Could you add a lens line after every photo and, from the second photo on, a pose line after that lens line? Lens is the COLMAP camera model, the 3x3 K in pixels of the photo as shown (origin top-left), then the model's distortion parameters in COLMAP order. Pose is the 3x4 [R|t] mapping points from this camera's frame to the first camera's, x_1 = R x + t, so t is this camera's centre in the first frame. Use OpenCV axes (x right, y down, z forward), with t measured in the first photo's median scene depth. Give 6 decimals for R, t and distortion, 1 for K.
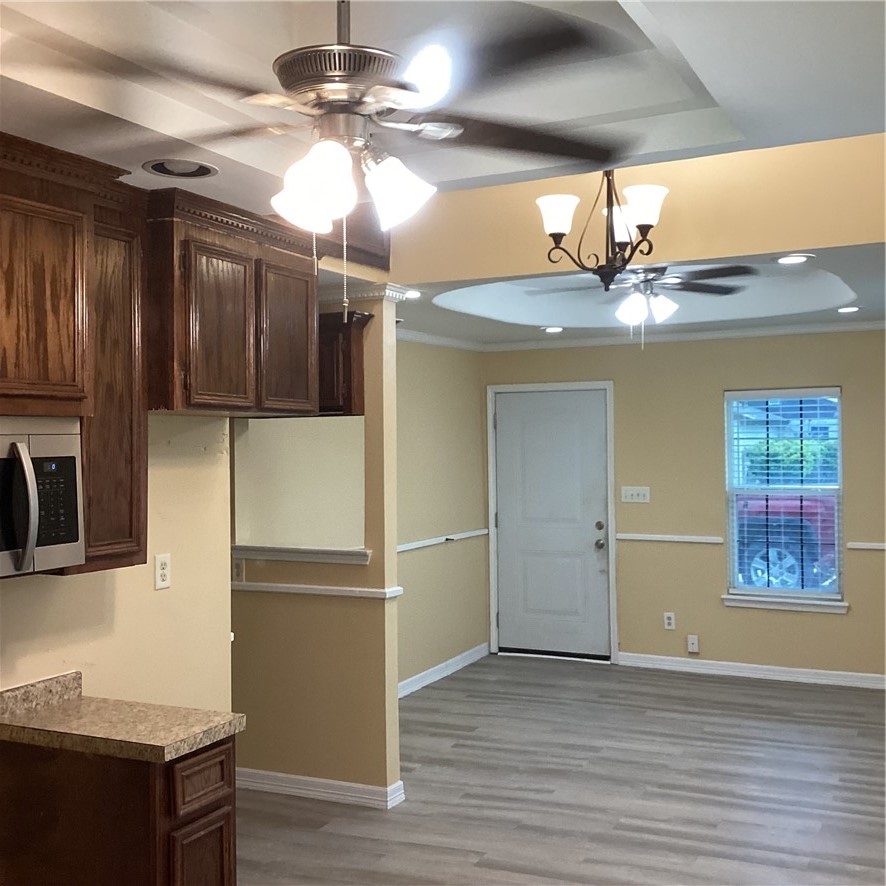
lens RADIAL K [[1084.3, 0, 443.0], [0, 1084.3, 443.0], [0, 0, 1]] dist [0.086249, -0.106664]
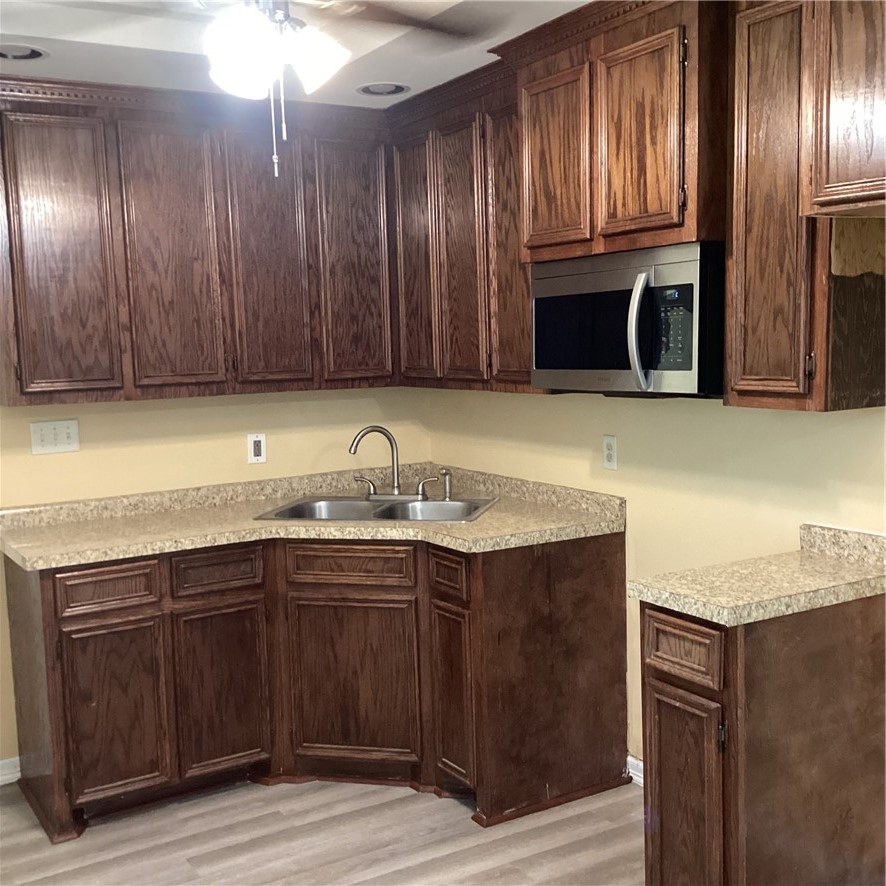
lens RADIAL K [[1084.3, 0, 443.0], [0, 1084.3, 443.0], [0, 0, 1]] dist [0.086249, -0.106664]
pose [[-0.539529, 0.111538, -0.834547, 0.455827], [0.037916, 0.993400, 0.108256, 0.029599], [0.841113, 0.026765, -0.540197, 0.988506]]
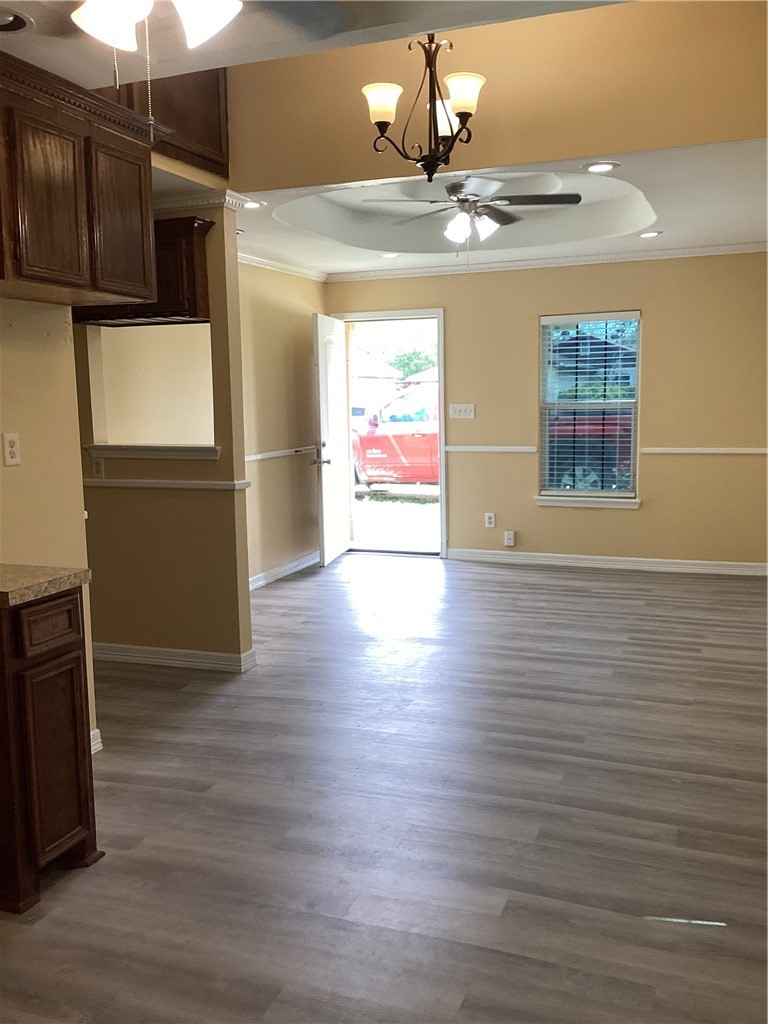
lens RADIAL K [[934.9, 0, 384.0], [0, 934.9, 512.0], [0, 0, 1]] dist [0.123363, -0.236622]
pose [[0.996180, -0.018513, 0.085343, 0.021619], [0.007844, 0.992289, 0.123700, 0.064842], [-0.086975, -0.122558, 0.988643, 0.053874]]
